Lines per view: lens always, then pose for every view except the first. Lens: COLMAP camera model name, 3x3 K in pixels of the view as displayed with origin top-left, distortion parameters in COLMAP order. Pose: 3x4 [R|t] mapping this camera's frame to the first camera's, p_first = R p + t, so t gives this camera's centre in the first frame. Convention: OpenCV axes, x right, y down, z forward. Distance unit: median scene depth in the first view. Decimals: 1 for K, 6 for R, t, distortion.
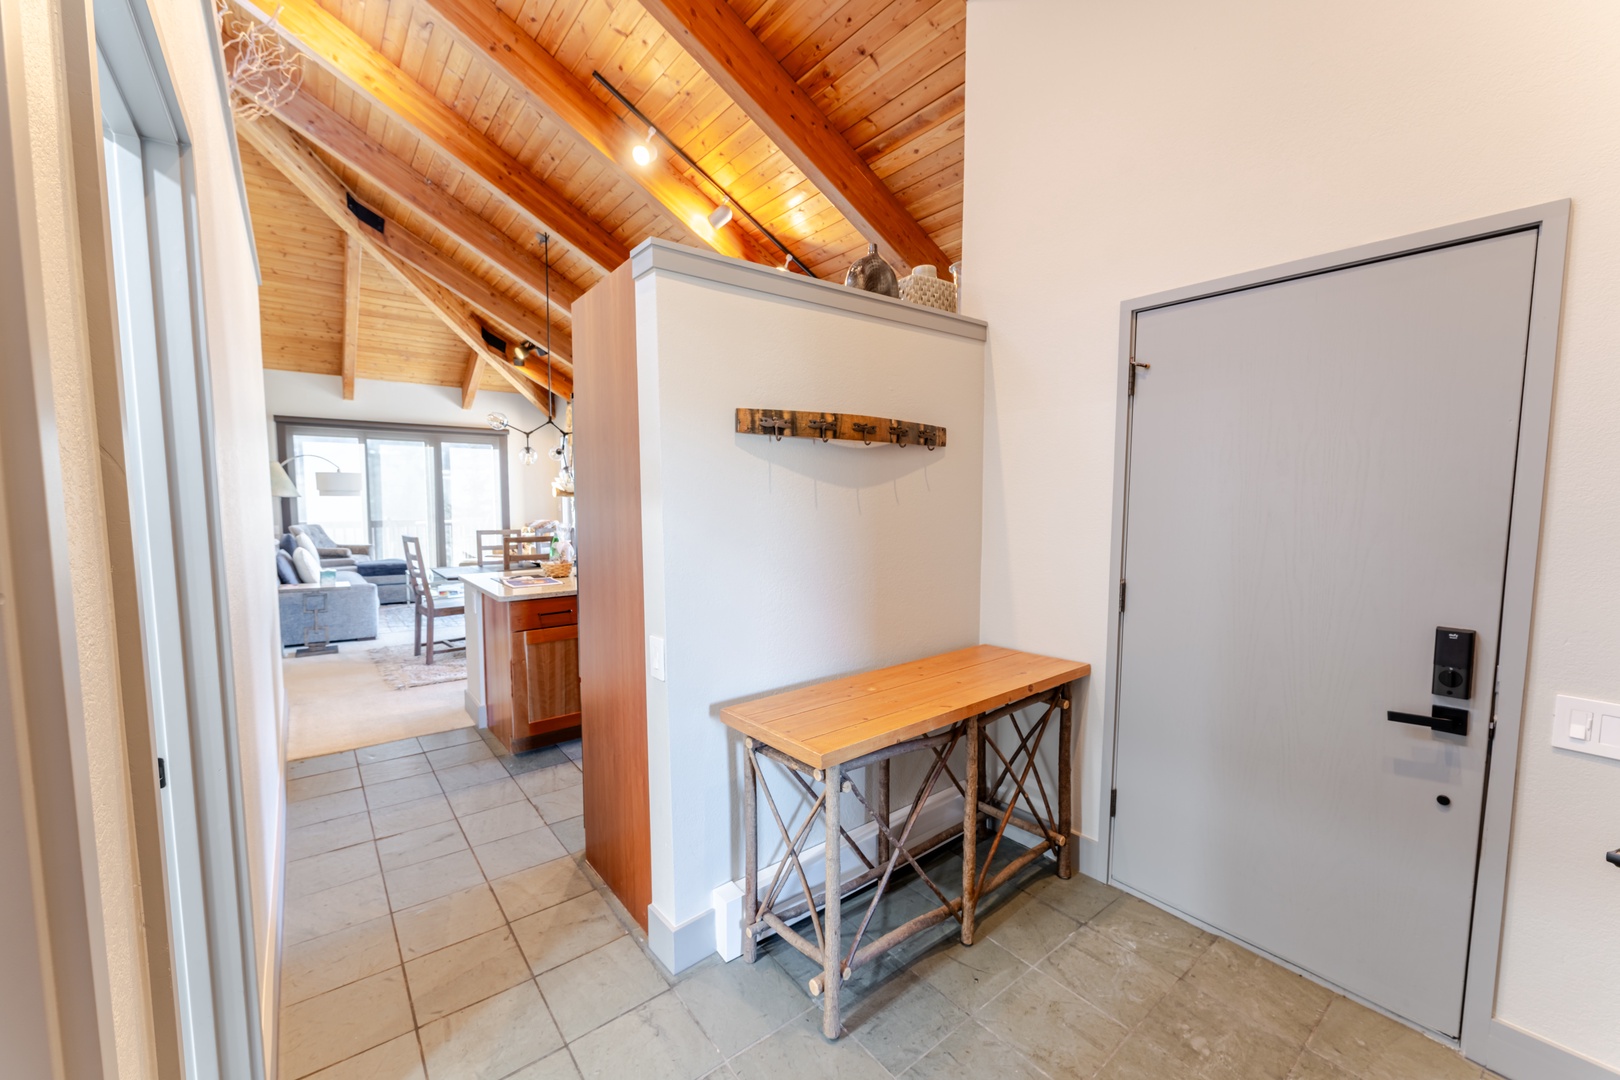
lens RADIAL K [[648.5, 0, 815.6], [0, 648.5, 540.3], [0, 0, 1]] dist [-0.002828, -0.000200]
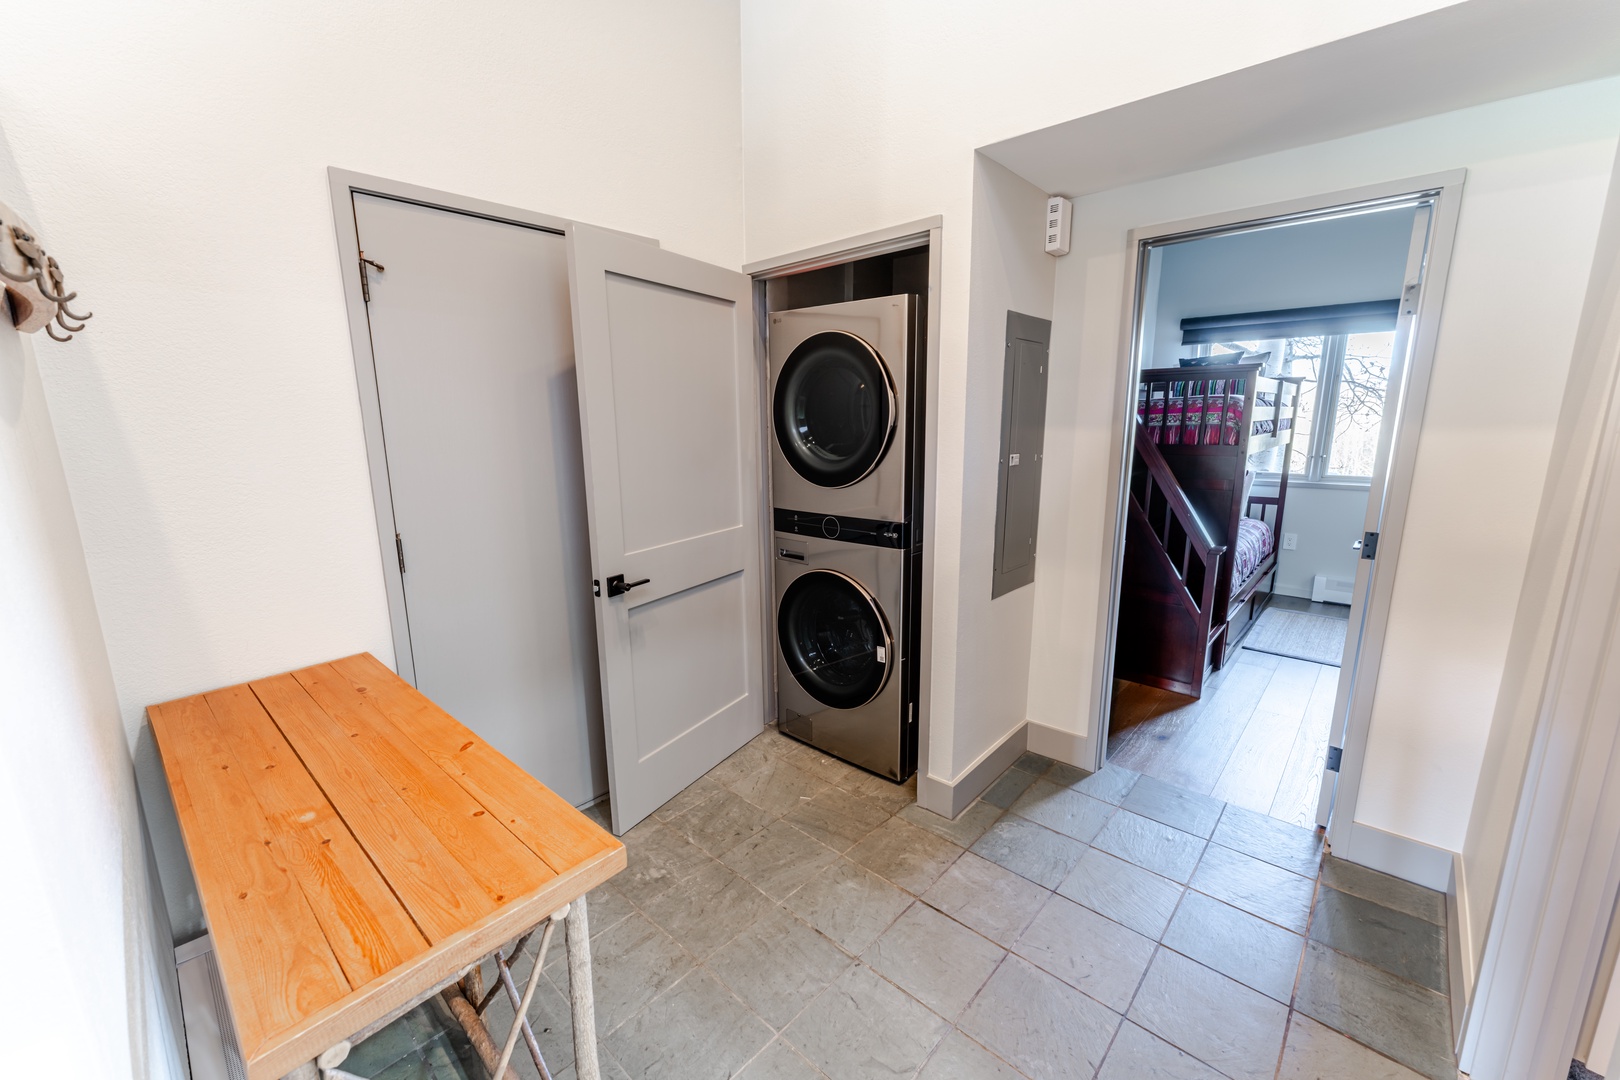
lens RADIAL K [[648.5, 0, 800.2], [0, 648.5, 545.0], [0, 0, 1]] dist [-0.002828, -0.000200]
pose [[-0.133391, -0.195022, 0.971686, -0.481862], [0.083060, 0.974798, 0.207049, -0.065975], [-0.987577, 0.108327, -0.113831, 0.720430]]
